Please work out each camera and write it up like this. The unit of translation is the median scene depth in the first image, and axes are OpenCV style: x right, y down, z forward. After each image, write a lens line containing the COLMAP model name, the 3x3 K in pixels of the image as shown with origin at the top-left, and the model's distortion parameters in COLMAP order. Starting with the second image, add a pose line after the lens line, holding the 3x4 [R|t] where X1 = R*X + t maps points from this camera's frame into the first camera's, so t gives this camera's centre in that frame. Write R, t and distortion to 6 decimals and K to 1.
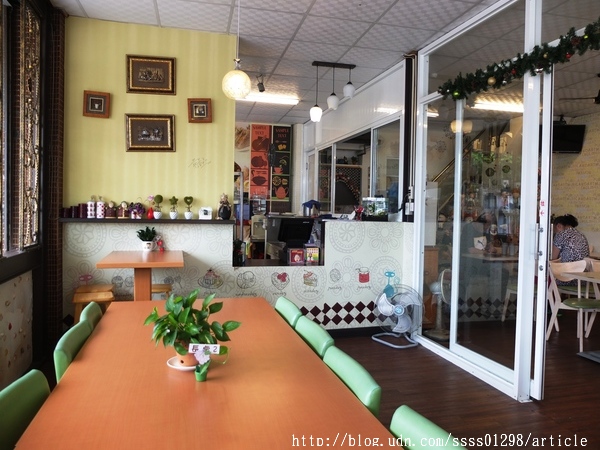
lens RADIAL K [[471.1, 0, 300.0], [0, 471.1, 225.0], [0, 0, 1]] dist [-0.040725, -0.001274]
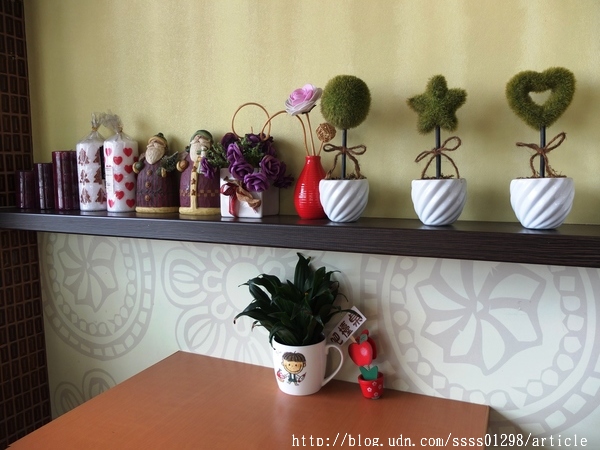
lens RADIAL K [[471.1, 0, 300.0], [0, 471.1, 225.0], [0, 0, 1]] dist [-0.040725, -0.001274]
pose [[0.772489, 0.047311, -0.633264, -0.204509], [0.010305, 0.996156, 0.086994, -0.026441], [0.634945, -0.073727, 0.769031, 0.849566]]
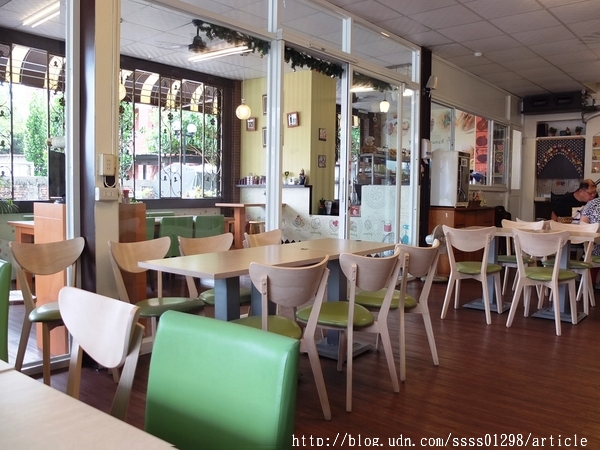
lens RADIAL K [[471.1, 0, 300.0], [0, 471.1, 225.0], [0, 0, 1]] dist [-0.040725, -0.001274]
pose [[0.612356, 0.049296, -0.789044, 1.151090], [-0.028093, 0.998781, 0.040597, 0.062704], [0.790083, -0.002694, 0.612994, -0.004722]]
